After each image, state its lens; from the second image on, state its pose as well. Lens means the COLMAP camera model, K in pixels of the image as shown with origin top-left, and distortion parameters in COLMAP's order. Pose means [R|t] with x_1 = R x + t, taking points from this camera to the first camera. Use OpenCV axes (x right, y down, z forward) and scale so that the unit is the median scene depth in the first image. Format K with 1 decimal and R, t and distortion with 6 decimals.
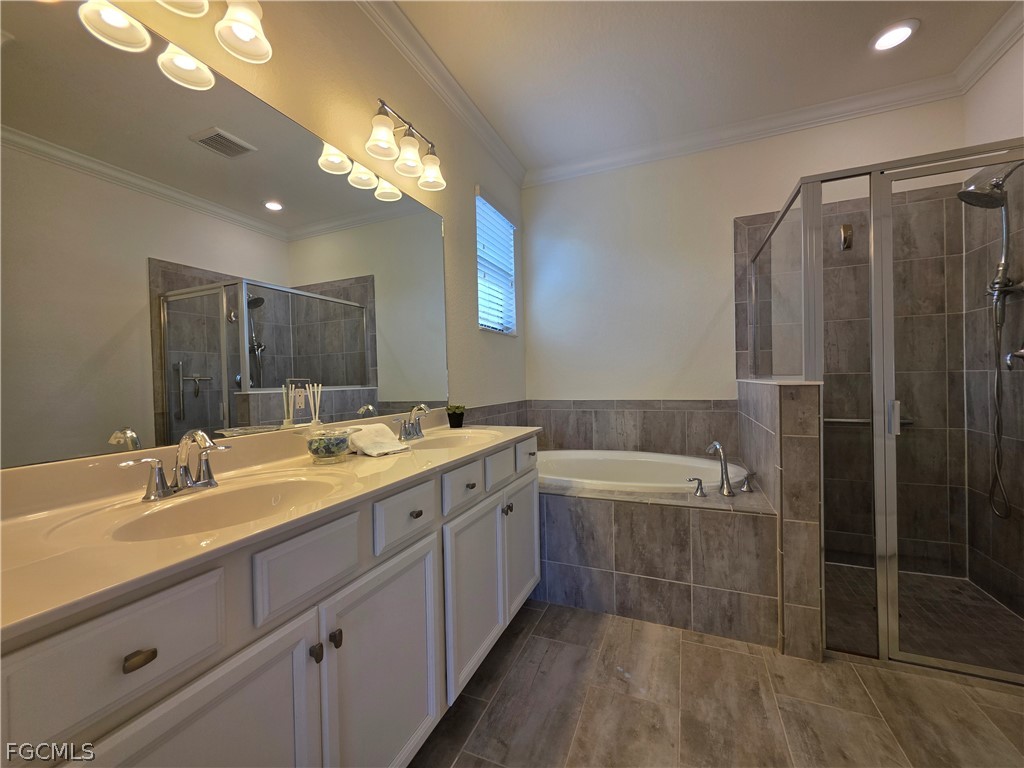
lens RADIAL K [[411.8, 0, 510.8], [0, 411.8, 385.1], [0, 0, 1]] dist [0.003005, -0.000111]
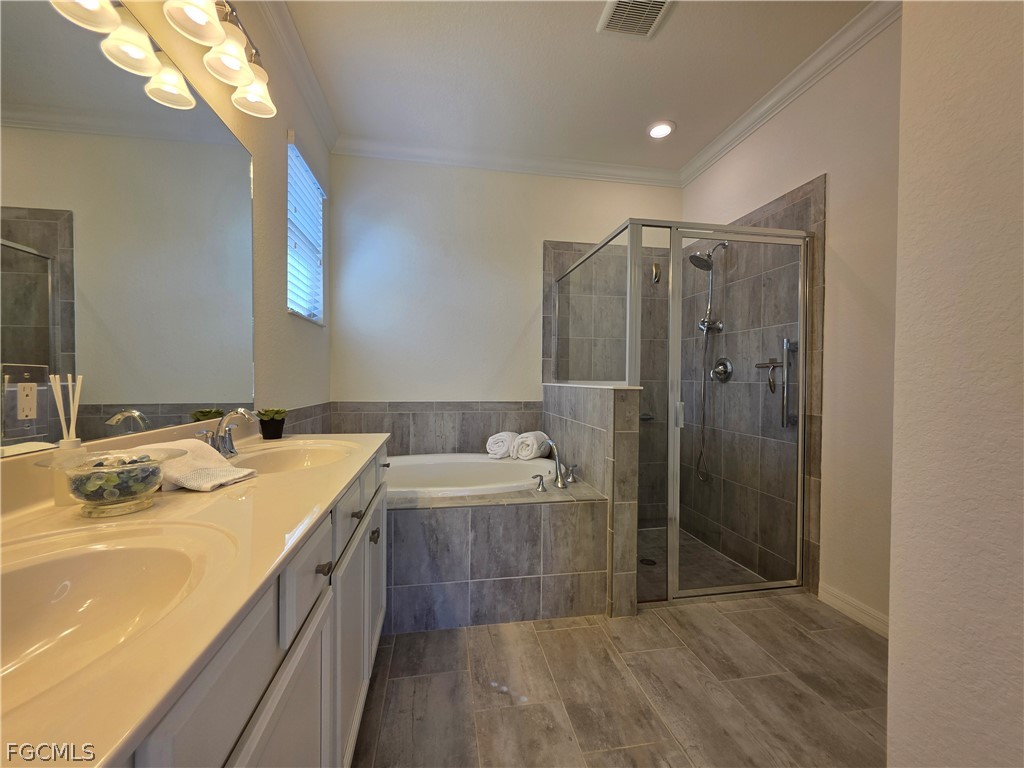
lens RADIAL K [[411.8, 0, 510.1], [0, 411.8, 385.0], [0, 0, 1]] dist [0.003005, -0.000111]
pose [[0.840118, 0.020354, 0.542022, -0.200301], [-0.018330, 0.999790, -0.009132, 0.004036], [-0.542094, -0.002263, 0.840315, 0.145165]]
